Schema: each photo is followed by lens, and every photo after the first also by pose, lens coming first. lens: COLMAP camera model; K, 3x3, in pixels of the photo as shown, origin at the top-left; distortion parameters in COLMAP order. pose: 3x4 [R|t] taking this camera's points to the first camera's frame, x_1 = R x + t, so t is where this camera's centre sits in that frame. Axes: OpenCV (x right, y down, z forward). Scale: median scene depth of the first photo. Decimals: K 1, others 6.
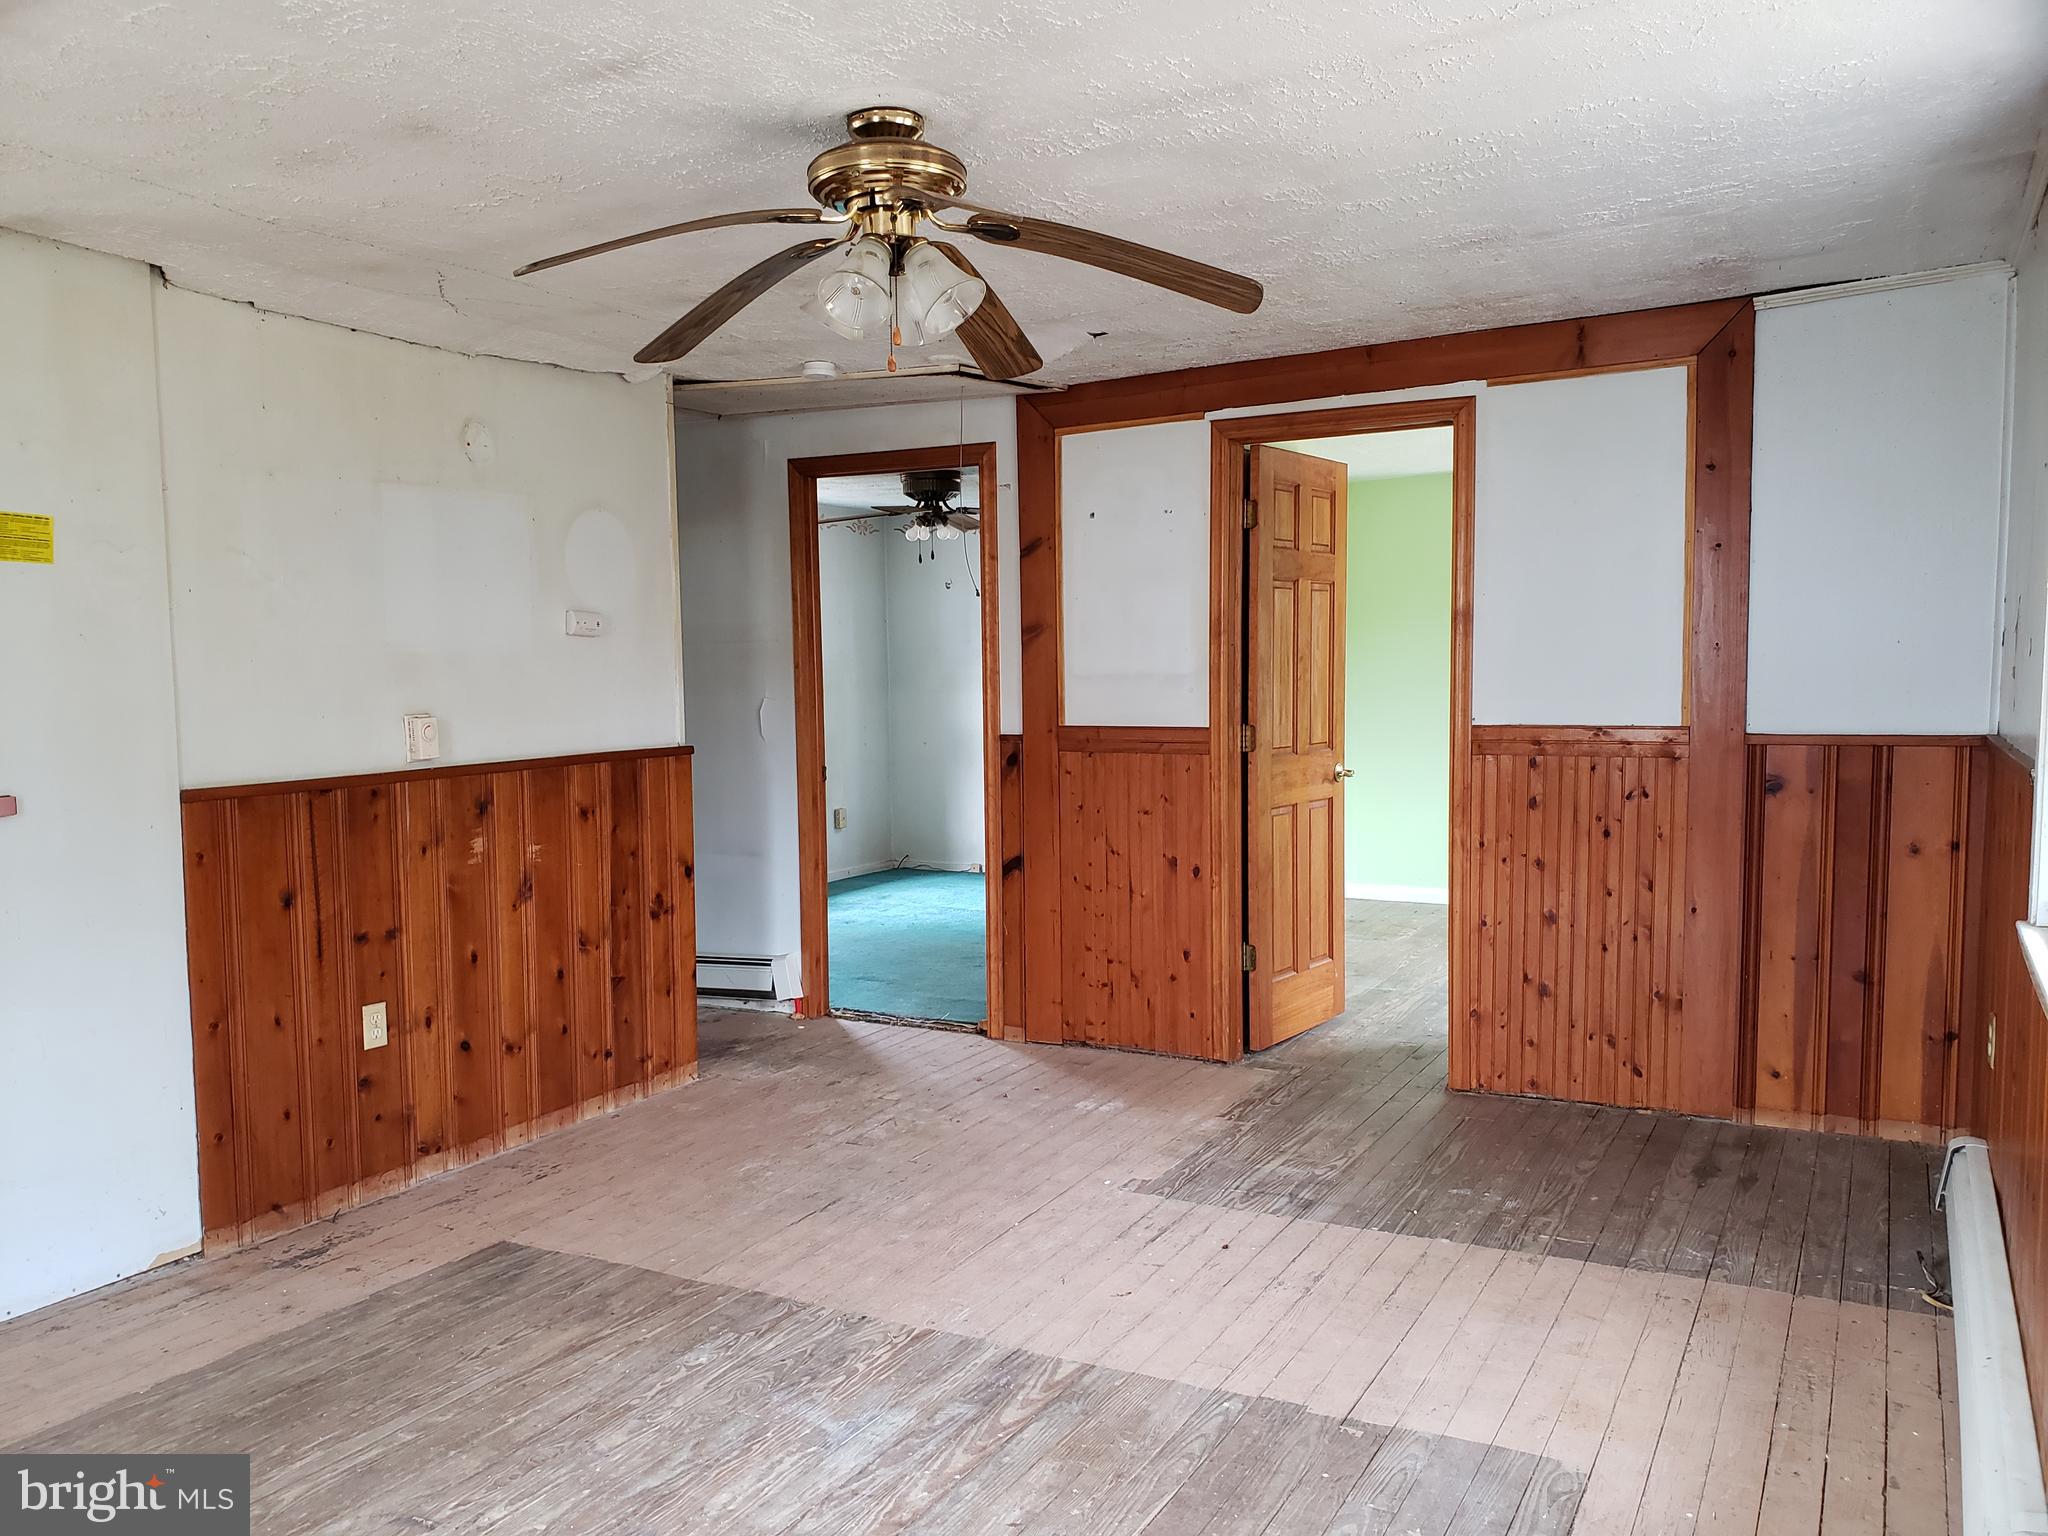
lens RADIAL K [[1595.4, 0, 1010.0], [0, 1595.4, 771.4], [0, 0, 1]] dist [0.062232, -0.002132]
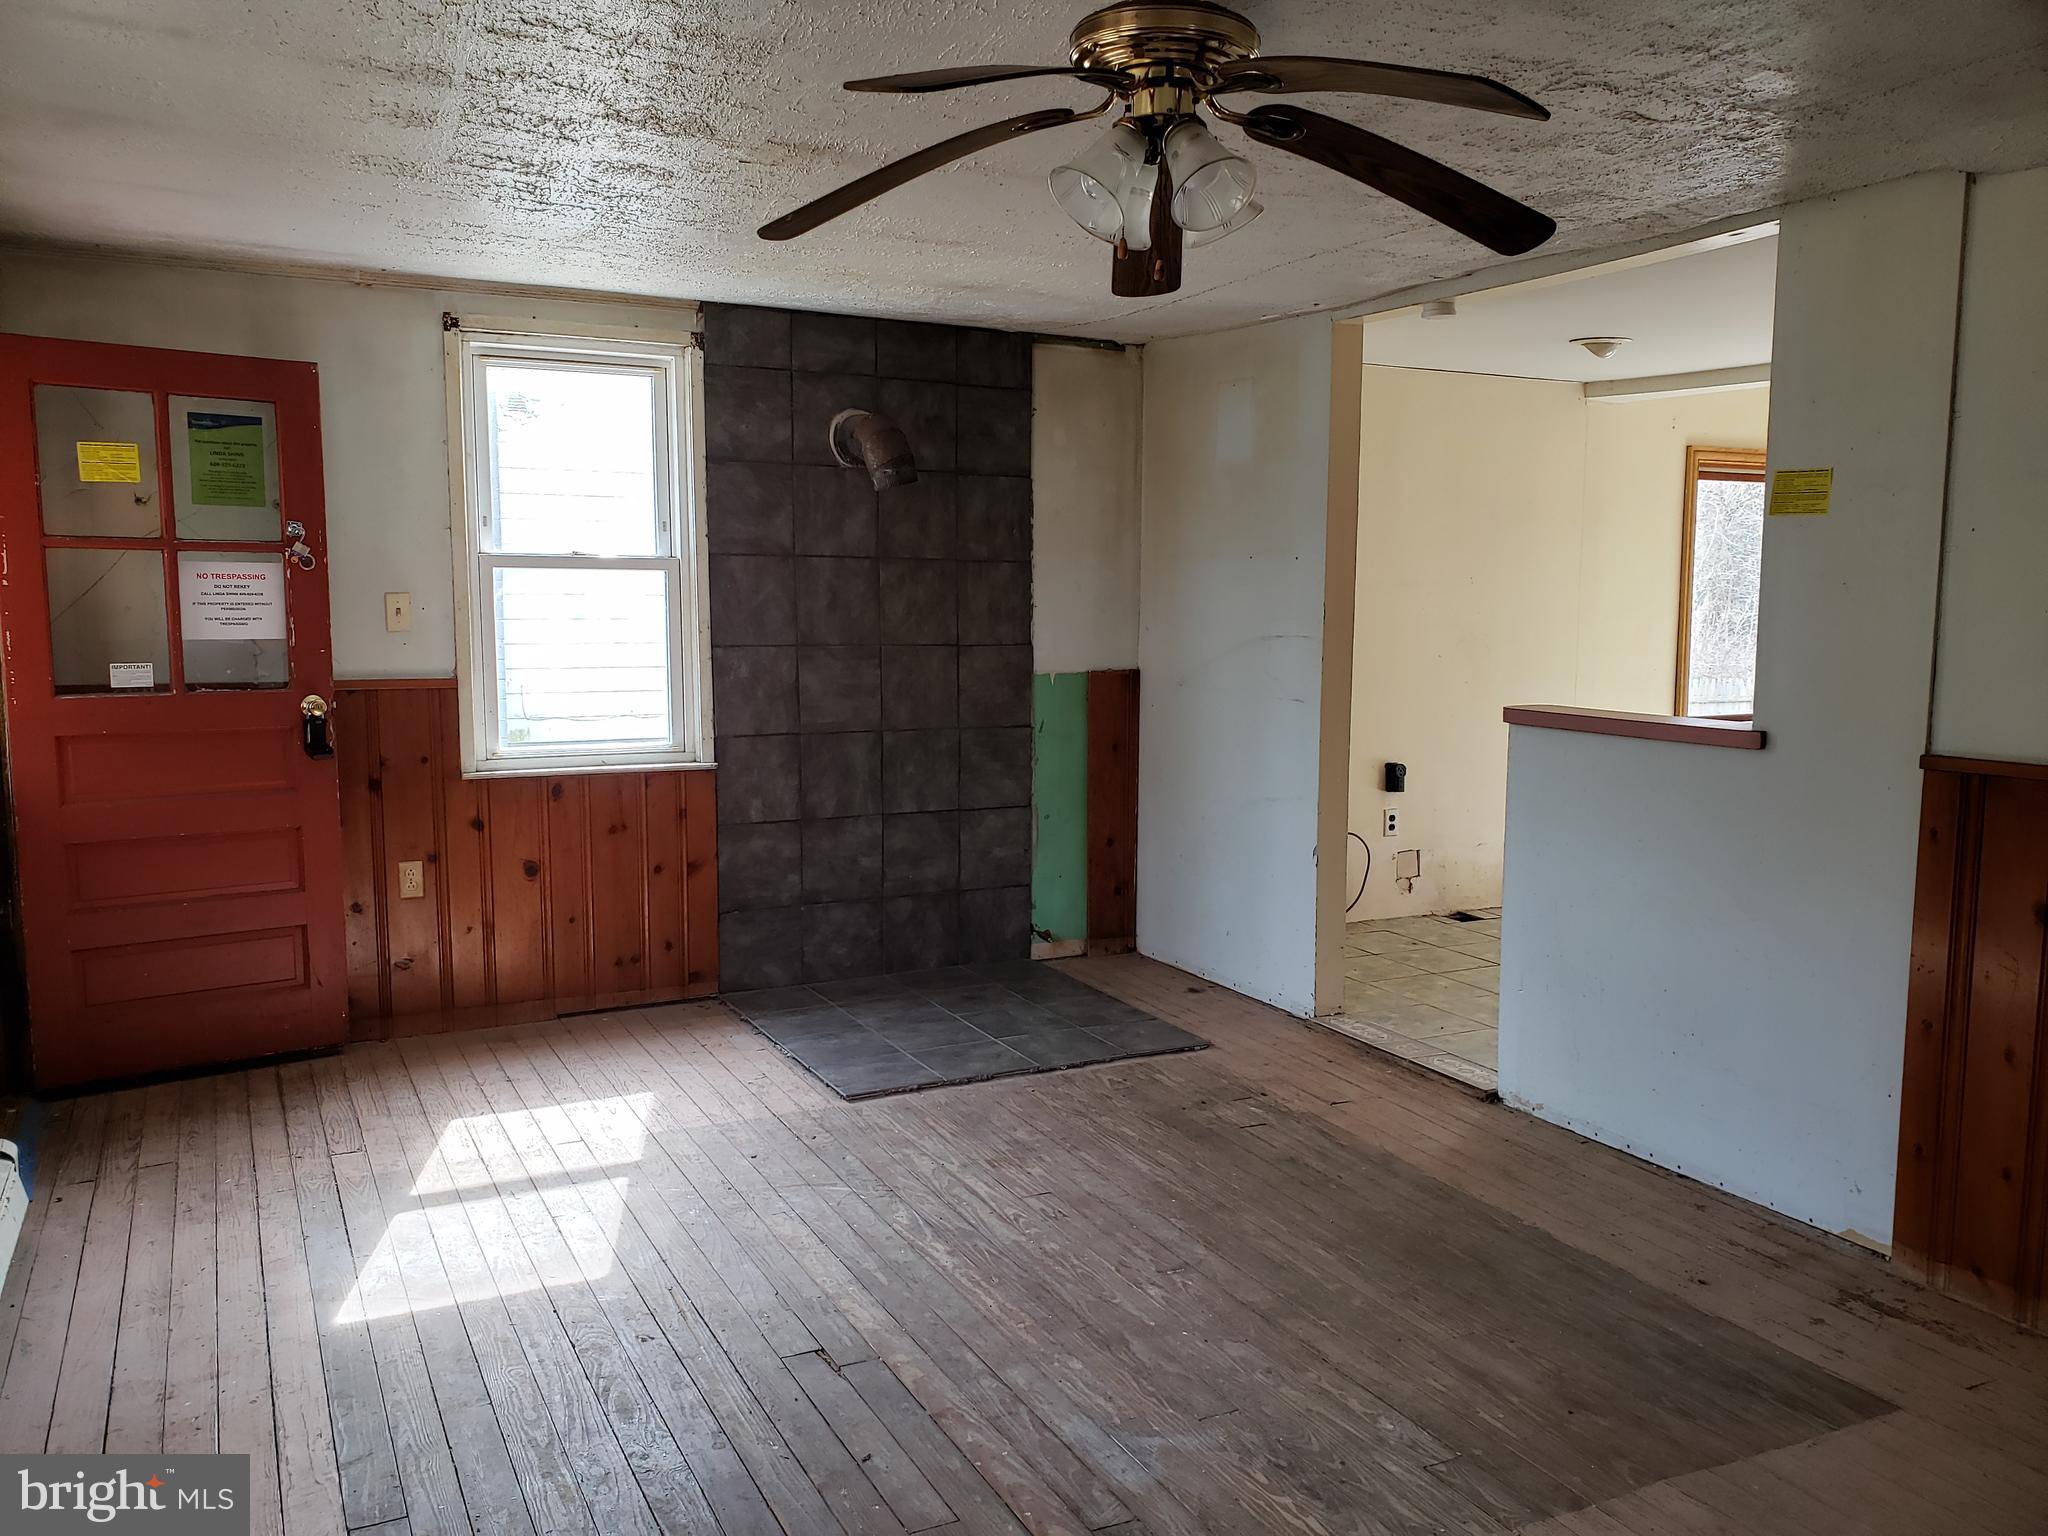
lens RADIAL K [[1595.4, 0, 1004.9], [0, 1595.4, 771.4], [0, 0, 1]] dist [0.062232, -0.002132]
pose [[-0.564070, 0.098114, -0.819877, 0.558743], [-0.050438, 0.986968, 0.152810, -0.098532], [0.824185, 0.127549, -0.551770, 1.166599]]
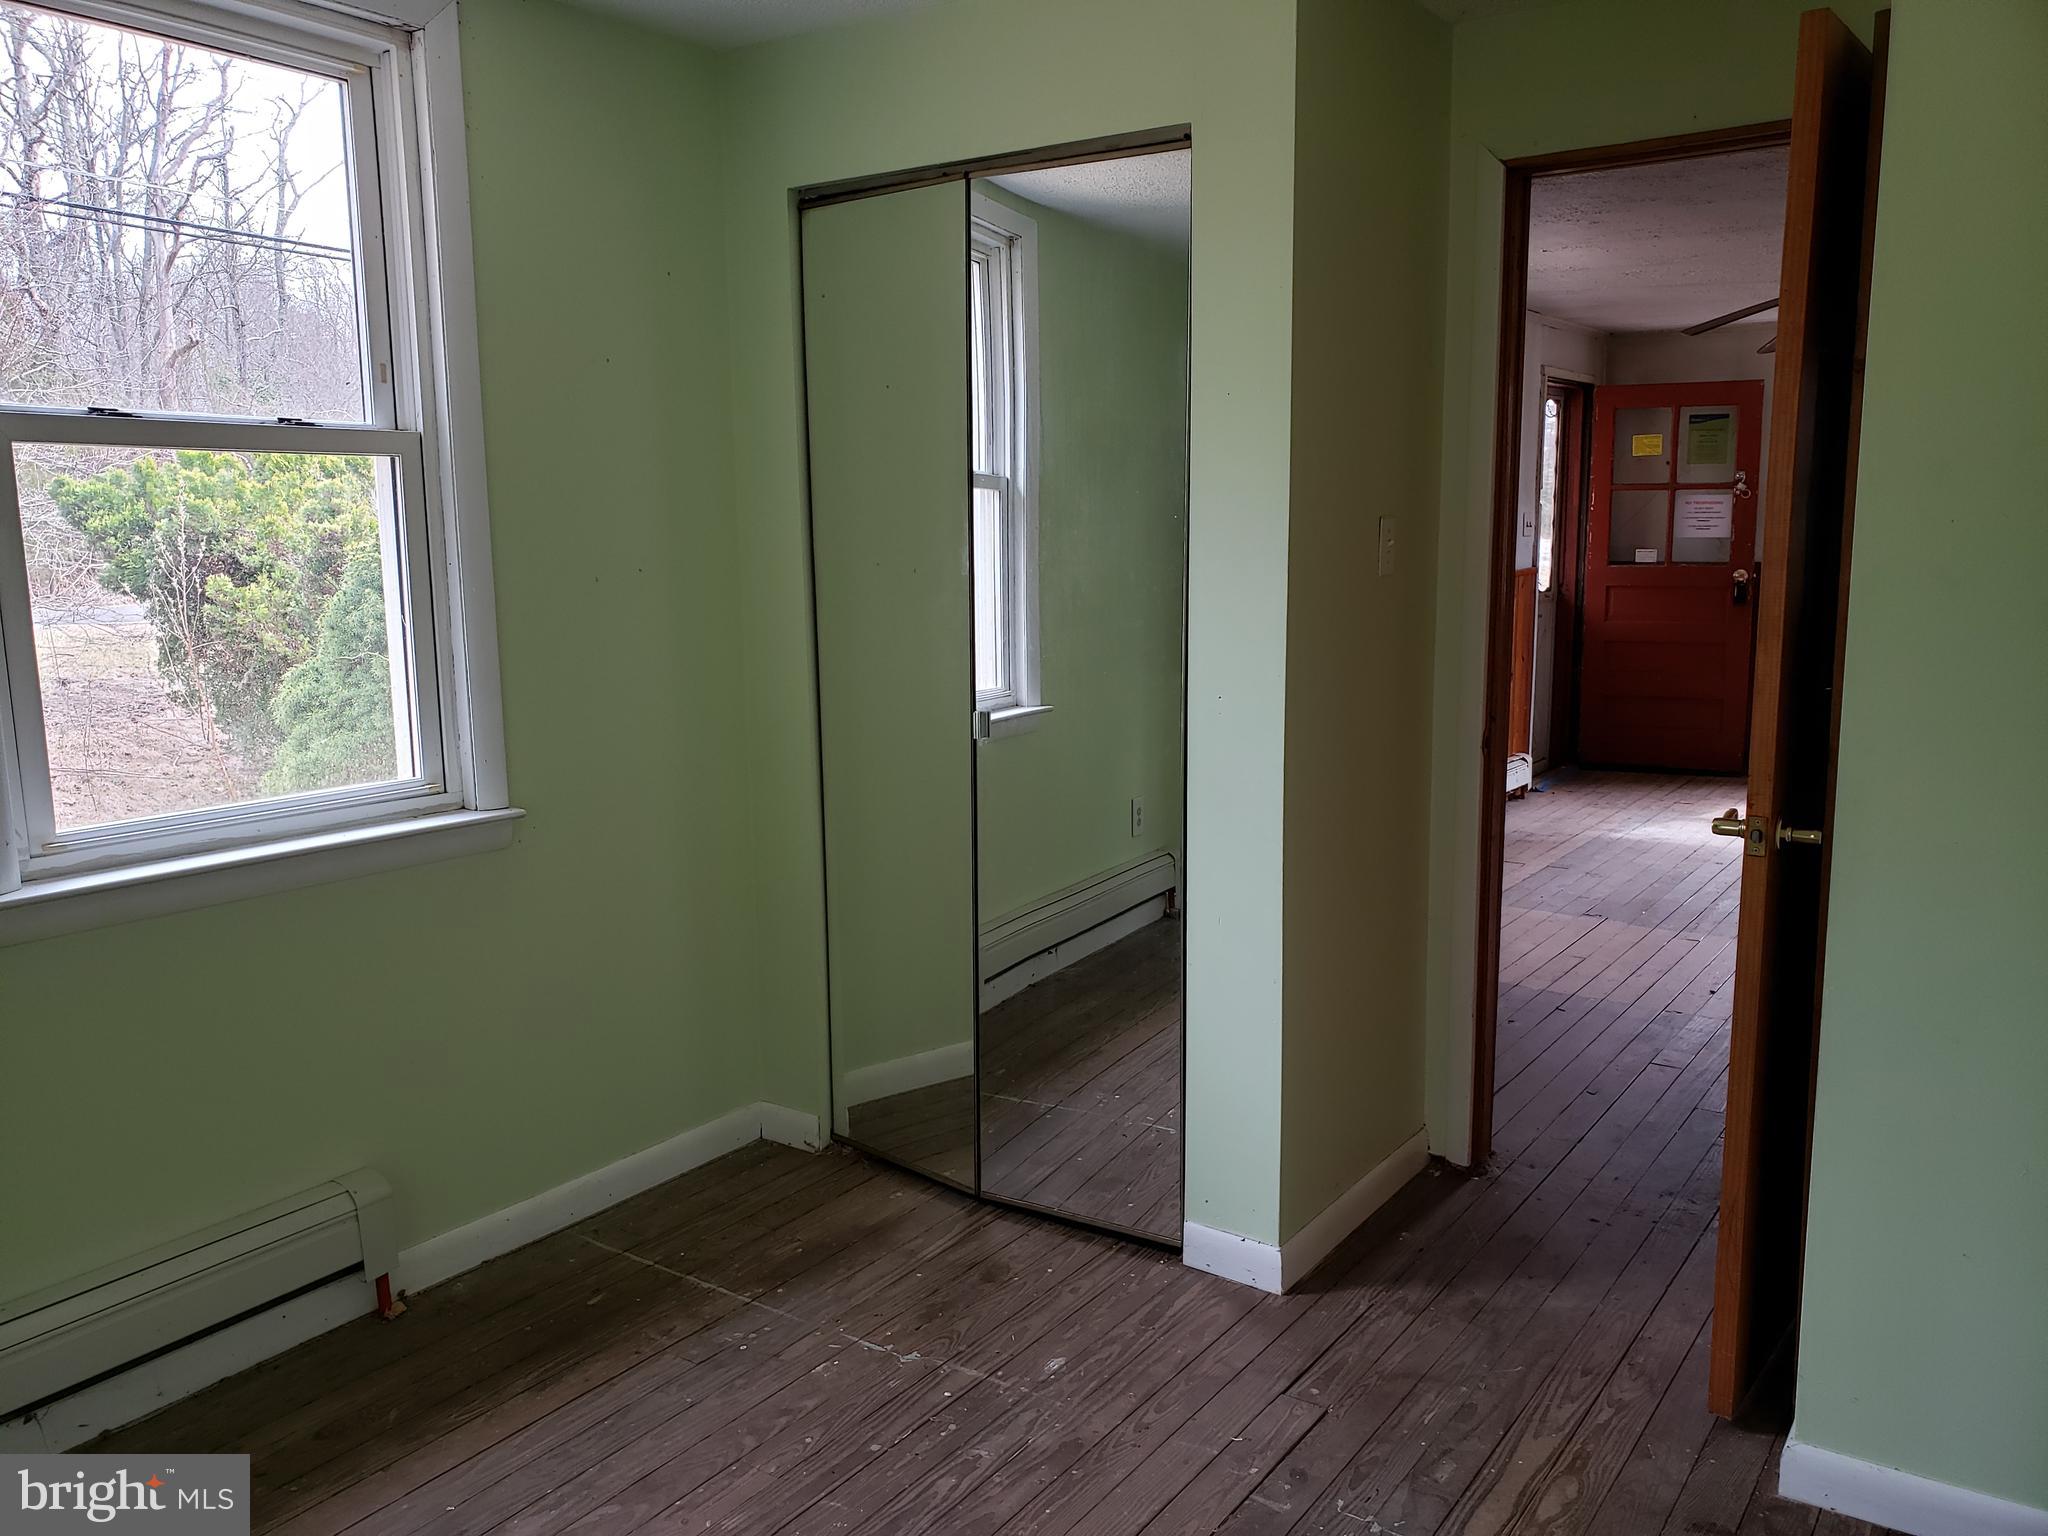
lens RADIAL K [[1595.4, 0, 1024.3], [0, 1595.4, 766.2], [0, 0, 1]] dist [0.062232, -0.002132]
pose [[-0.994456, -0.004054, 0.105073, 0.567368], [0.019126, 0.975613, 0.218661, -0.163023], [-0.103397, 0.219459, -0.970127, 2.110650]]
